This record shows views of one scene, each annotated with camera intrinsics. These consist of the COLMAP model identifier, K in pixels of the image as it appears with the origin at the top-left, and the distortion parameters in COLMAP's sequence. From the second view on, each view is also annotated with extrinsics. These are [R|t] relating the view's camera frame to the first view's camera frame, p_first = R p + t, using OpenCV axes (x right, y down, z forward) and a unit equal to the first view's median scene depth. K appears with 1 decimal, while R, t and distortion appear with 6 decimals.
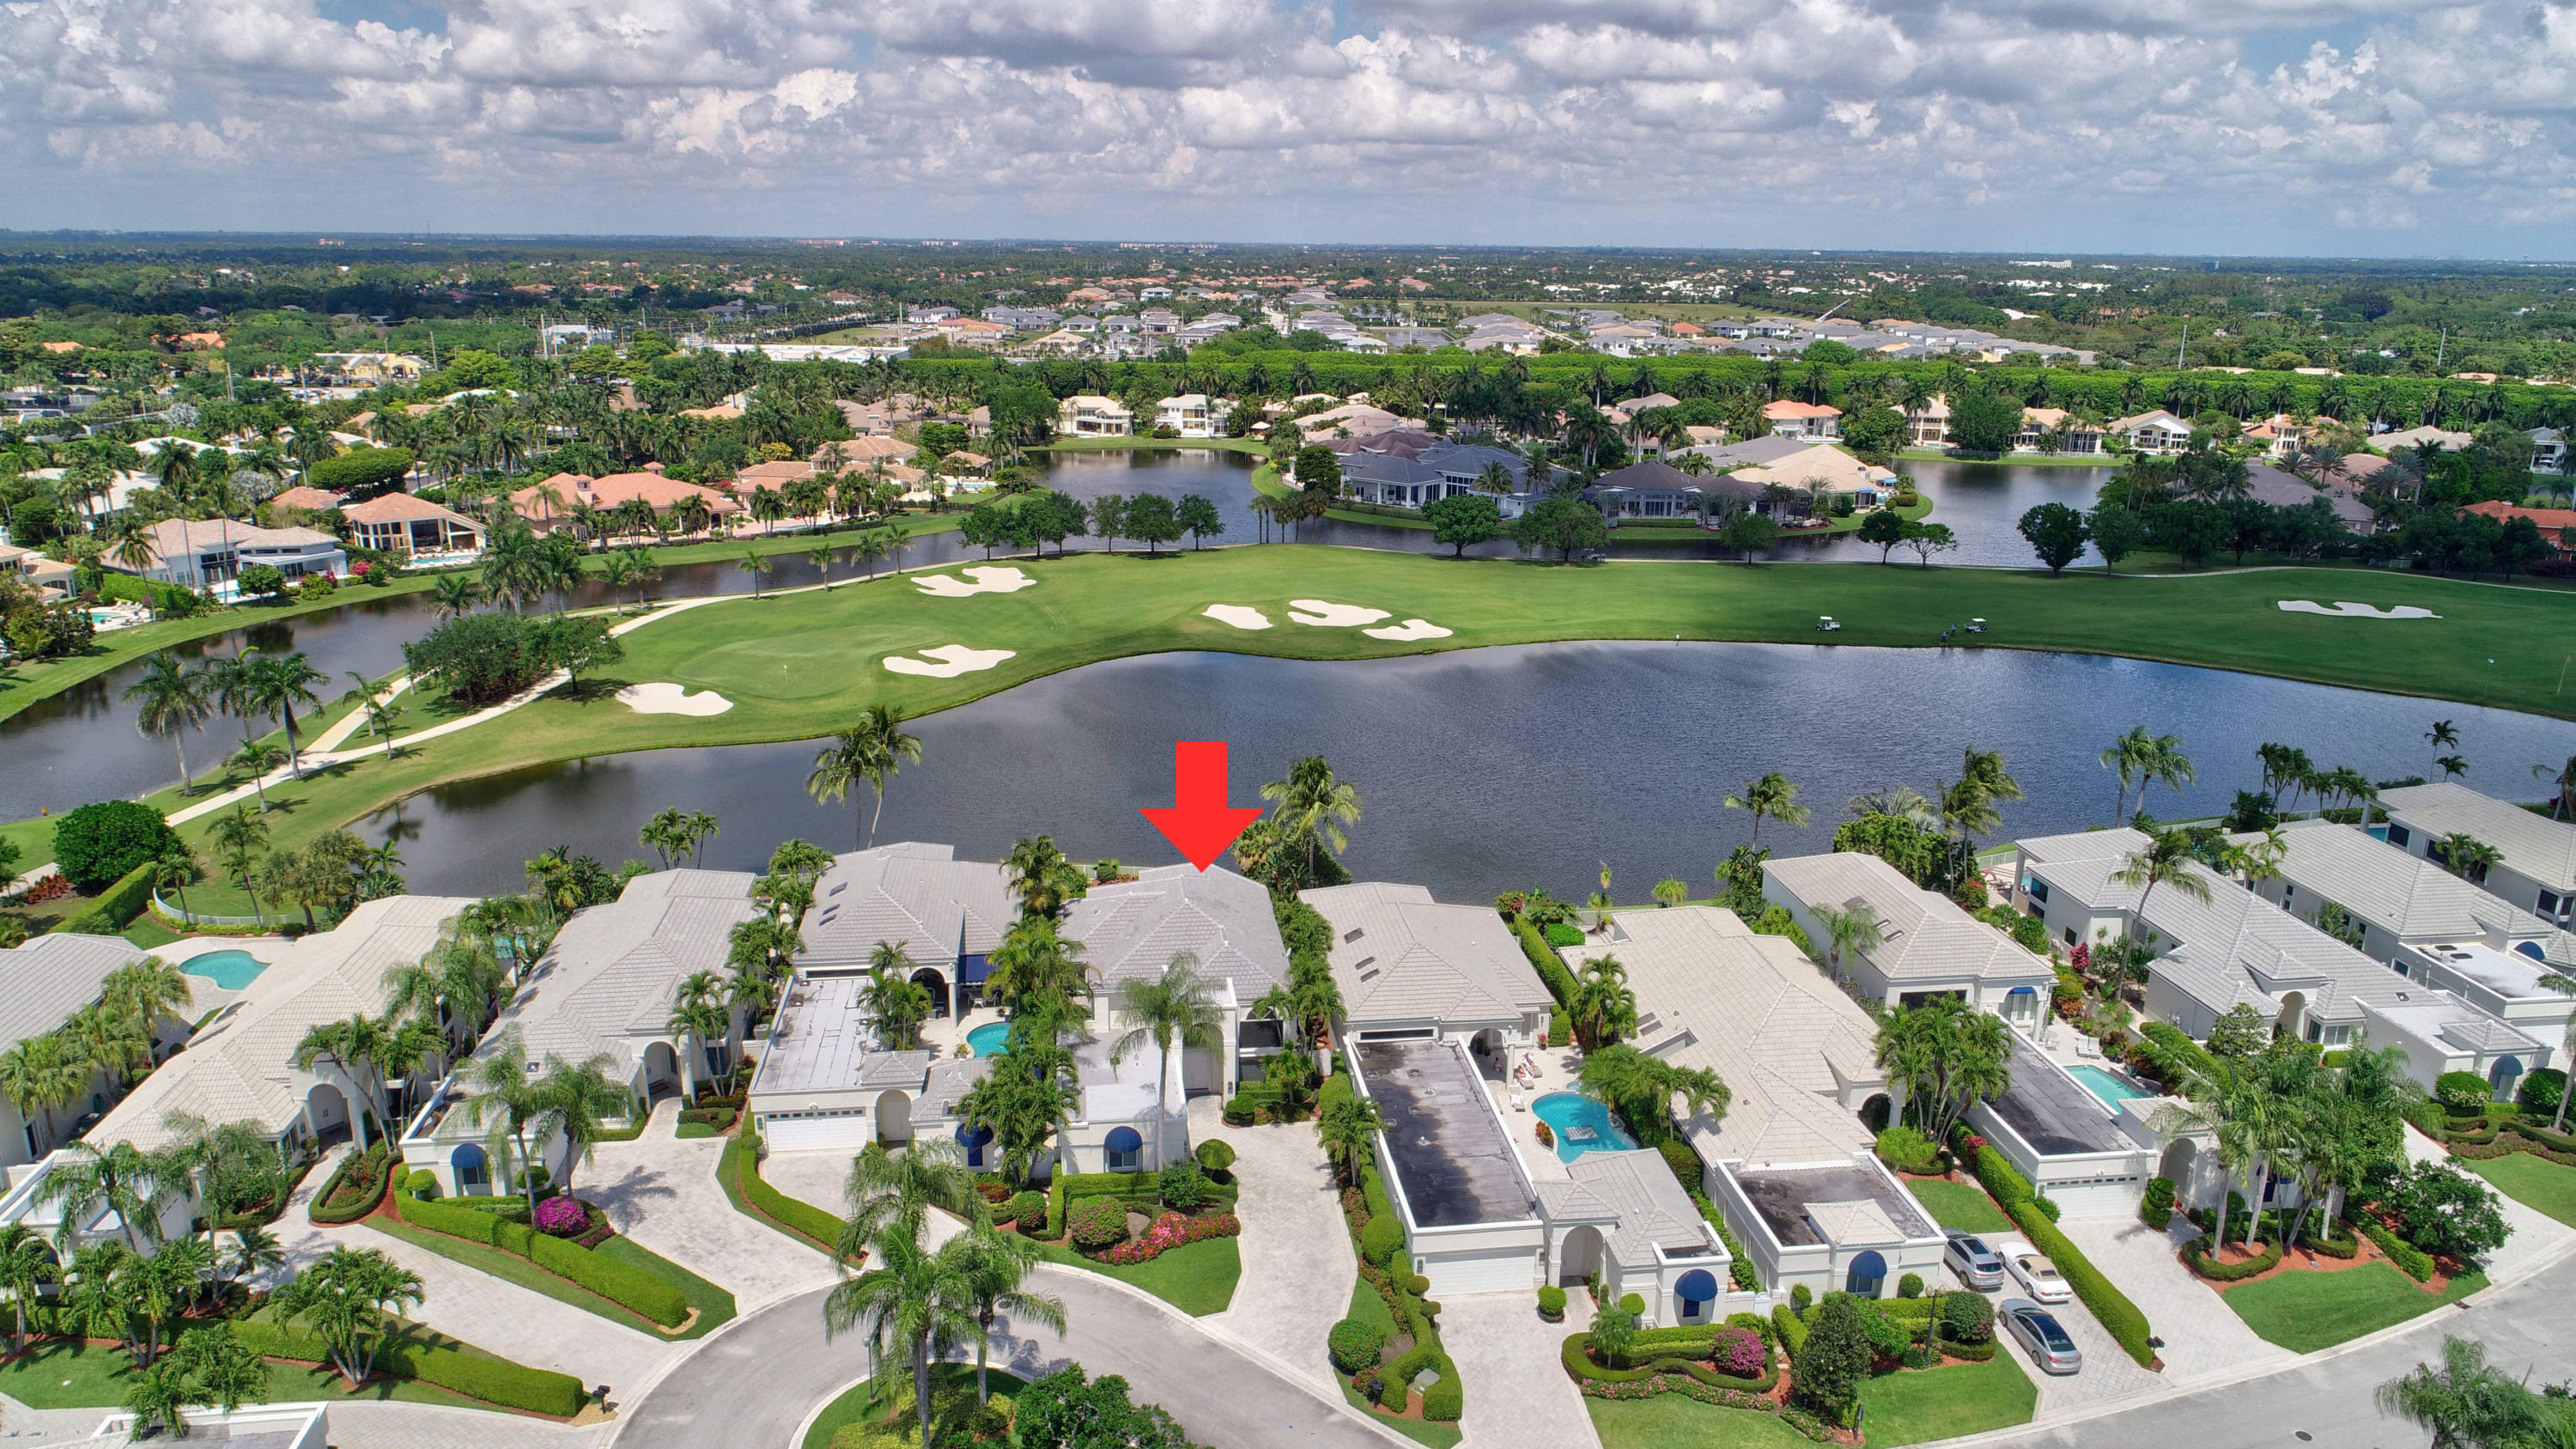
lens RADIAL K [[1789.3, 0, 1288.0], [0, 1789.3, 724.5], [0, 0, 1]] dist [0.009184, -0.004895]
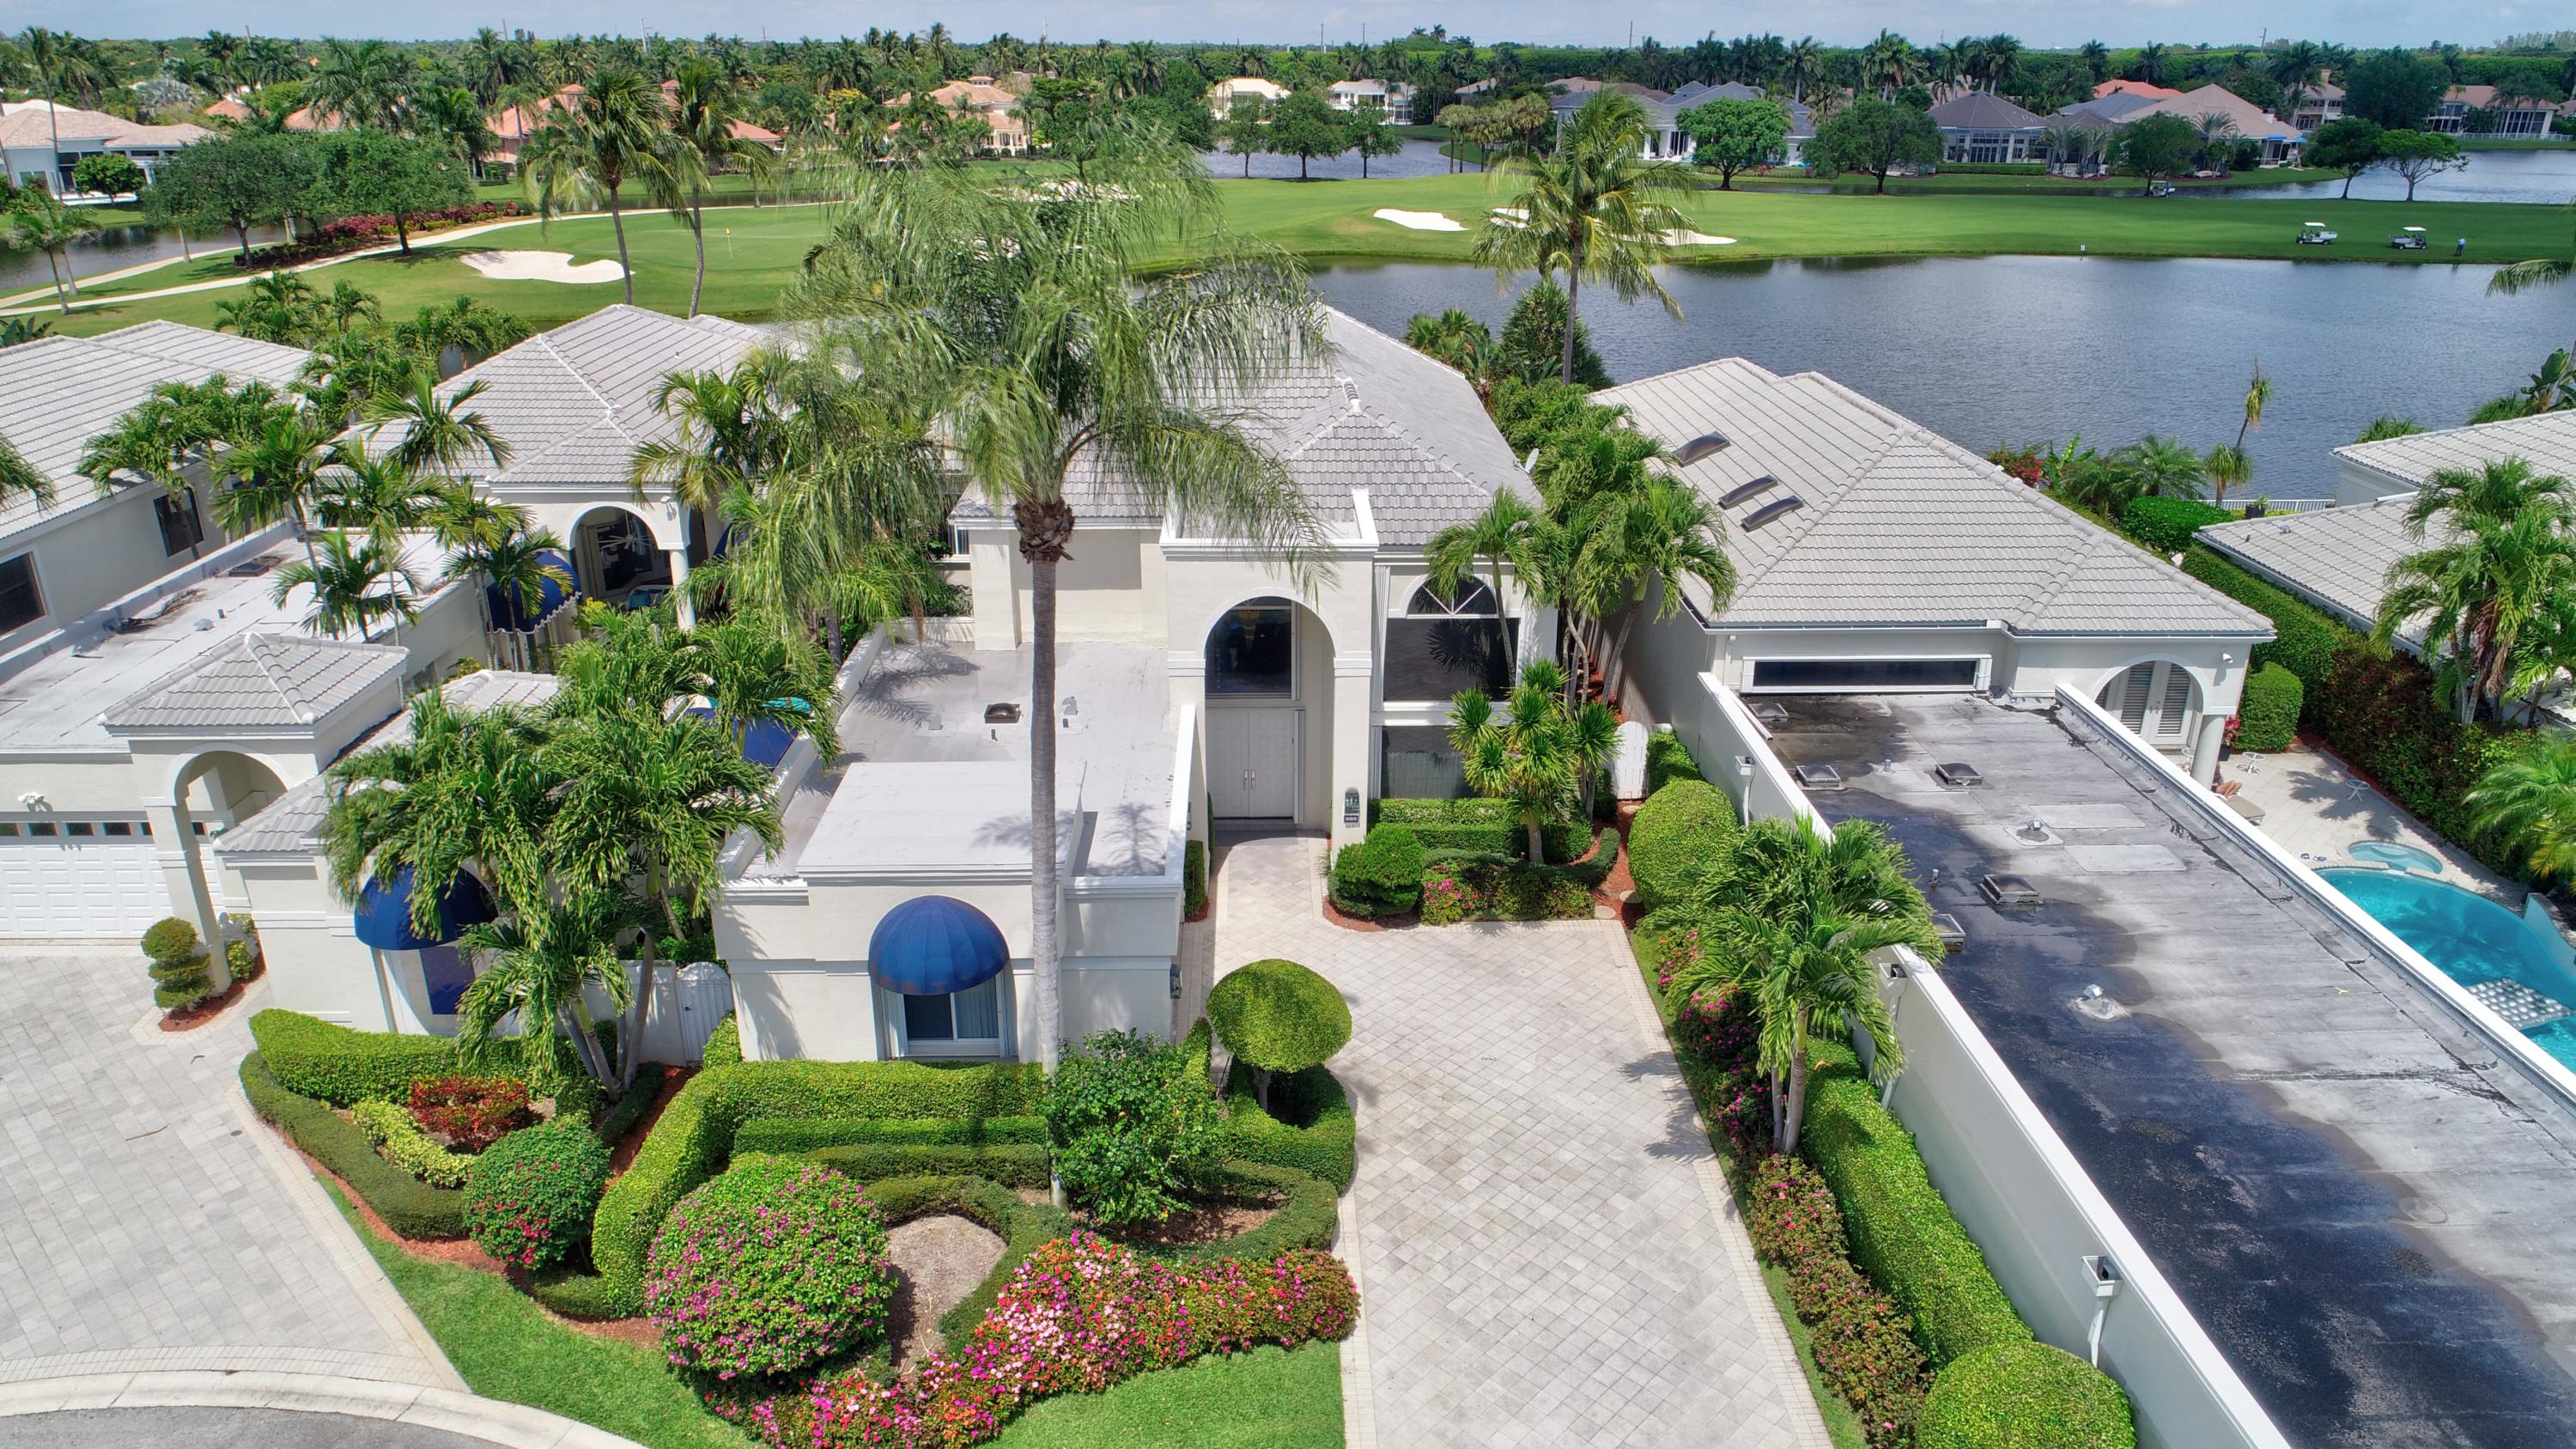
lens RADIAL K [[1789.3, 0, 1288.0], [0, 1789.3, 724.5], [0, 0, 1]] dist [0.009184, -0.004895]
pose [[0.994910, 0.030392, -0.096070, -0.012656], [-0.021109, 0.995137, 0.096212, 0.153548], [0.098527, -0.093695, 0.990714, 0.663678]]
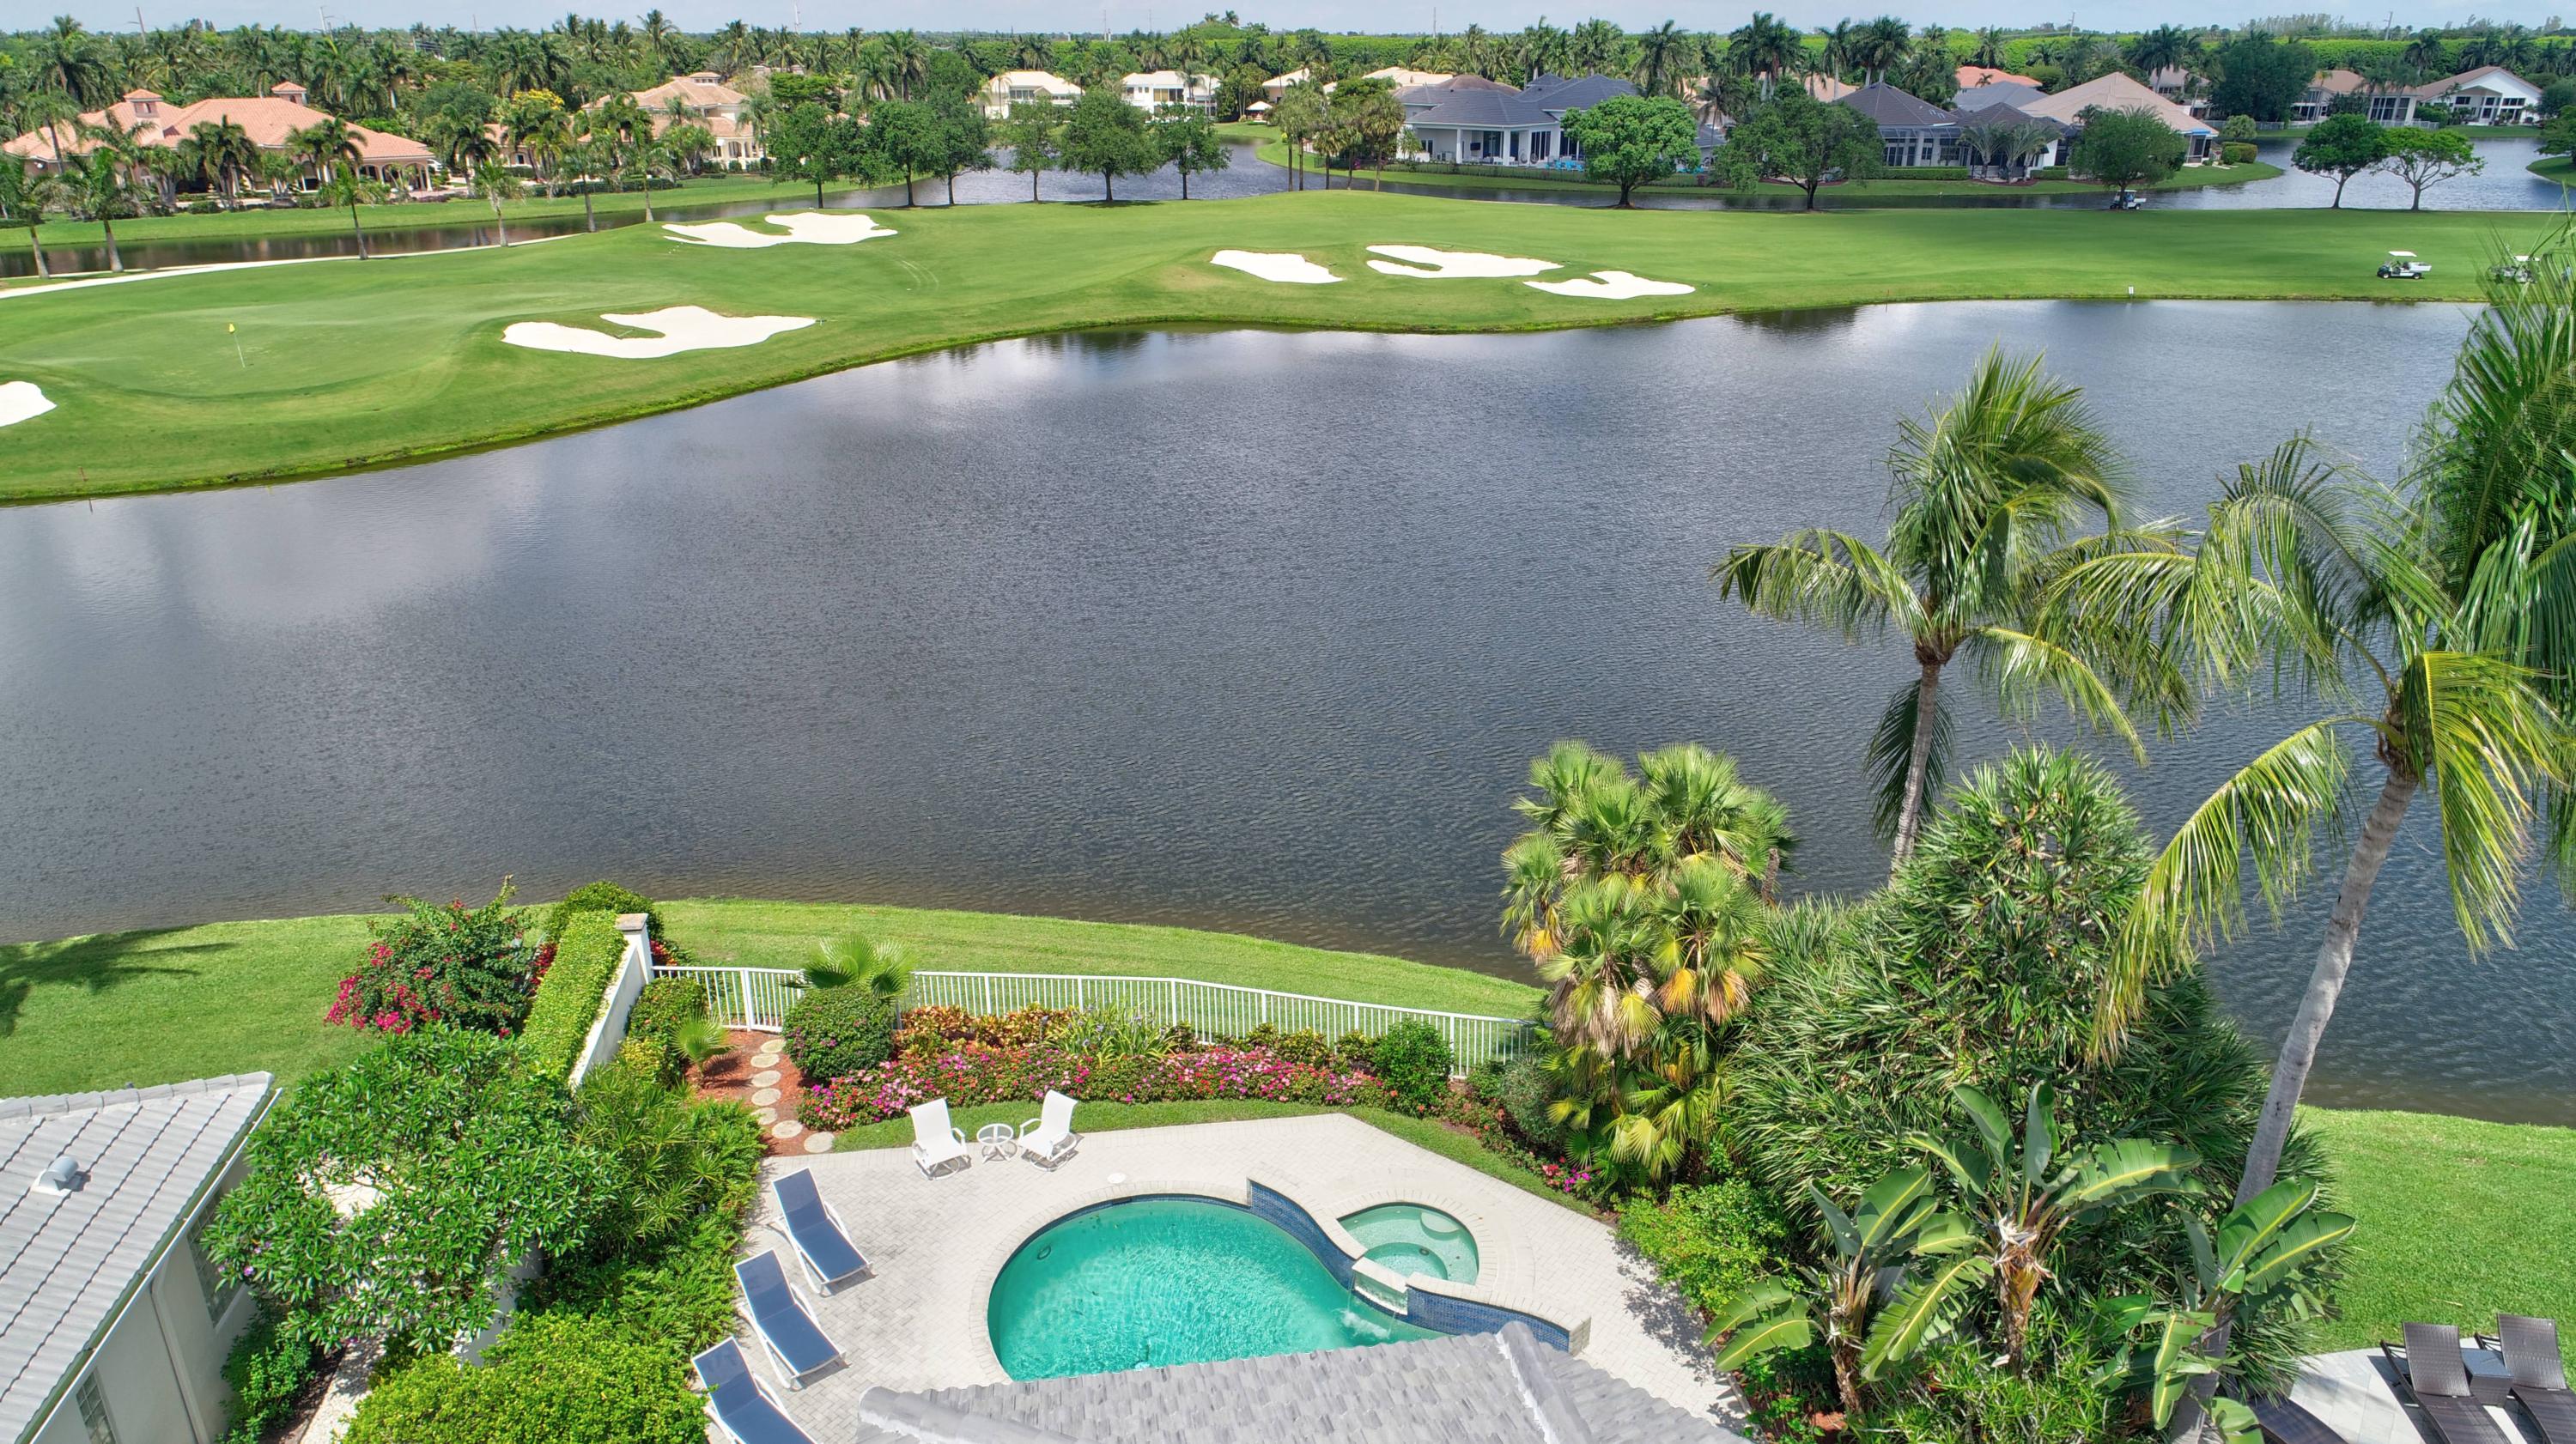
lens RADIAL K [[1786.2, 0, 1288.0], [0, 1786.2, 722.0], [0, 0, 1]] dist [-0.000187, 0.006840]
pose [[0.999812, -0.015610, 0.011527, -0.071190], [0.014355, 0.994691, 0.101904, 0.040377], [-0.013057, -0.101719, 0.994727, 1.074045]]
